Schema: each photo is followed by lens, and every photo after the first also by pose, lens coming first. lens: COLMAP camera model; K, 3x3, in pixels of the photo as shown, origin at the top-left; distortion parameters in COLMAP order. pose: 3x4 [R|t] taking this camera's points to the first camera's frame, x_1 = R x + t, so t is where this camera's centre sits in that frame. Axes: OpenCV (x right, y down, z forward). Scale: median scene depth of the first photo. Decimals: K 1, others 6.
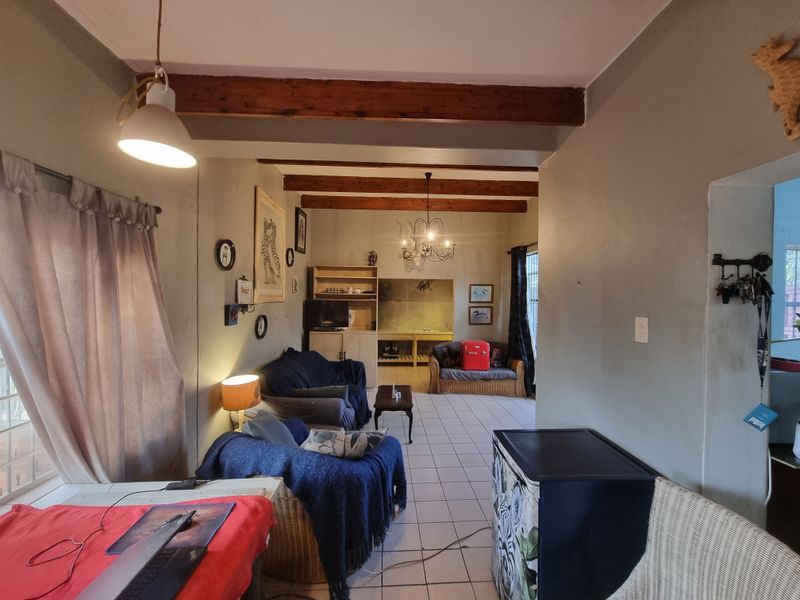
lens RADIAL K [[329.2, 0, 402.6], [0, 329.2, 296.8], [0, 0, 1]] dist [-0.003541, -0.000101]
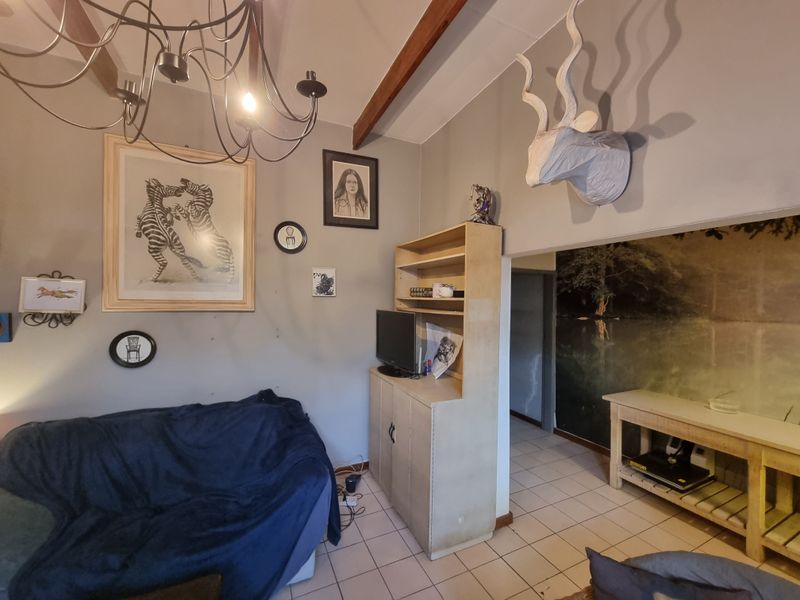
lens RADIAL K [[329.2, 0, 403.3], [0, 329.2, 300.4], [0, 0, 1]] dist [-0.003541, -0.000101]
pose [[0.383308, -0.006841, -0.923595, 0.237942], [-0.007884, 0.999912, -0.010678, -0.000941], [0.923587, 0.011375, 0.383220, 0.807515]]
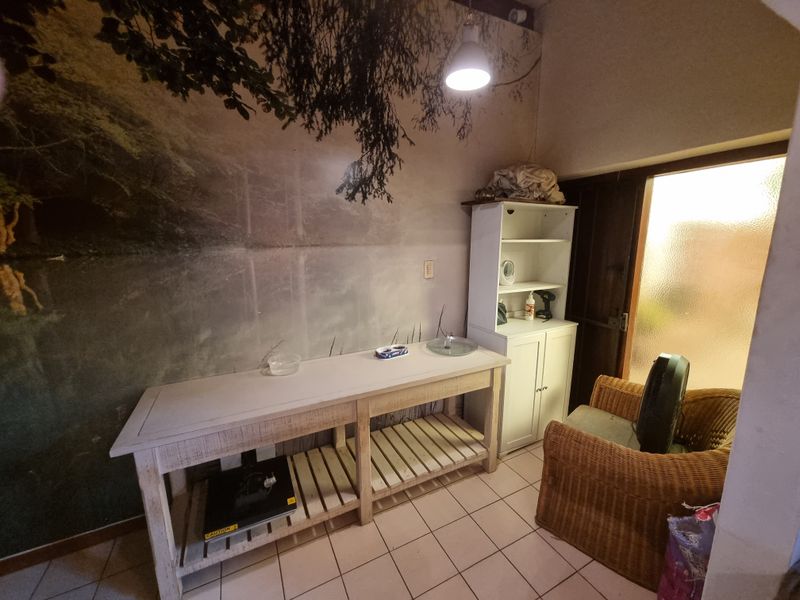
lens RADIAL K [[329.2, 0, 407.2], [0, 329.2, 301.7], [0, 0, 1]] dist [-0.003541, -0.000101]
pose [[0.909514, -0.095954, 0.404447, -0.023453], [0.018872, 0.981520, 0.190424, 0.012259], [-0.415245, -0.165561, 0.894517, 1.047652]]
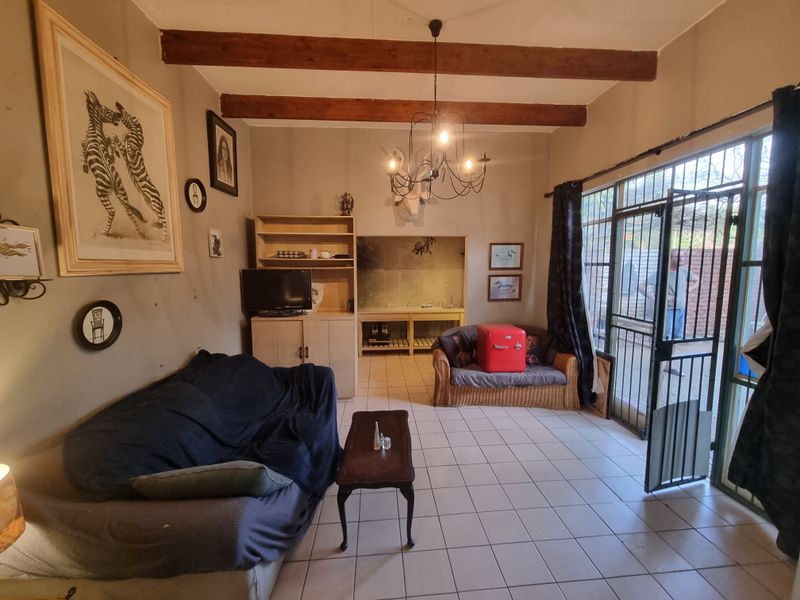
lens RADIAL K [[329.2, 0, 402.7], [0, 329.2, 298.9], [0, 0, 1]] dist [-0.003541, -0.000101]
pose [[0.999635, -0.017539, 0.020552, 0.005229], [0.015373, 0.994749, 0.101179, 0.006695], [-0.022219, -0.100826, 0.994656, 0.334607]]
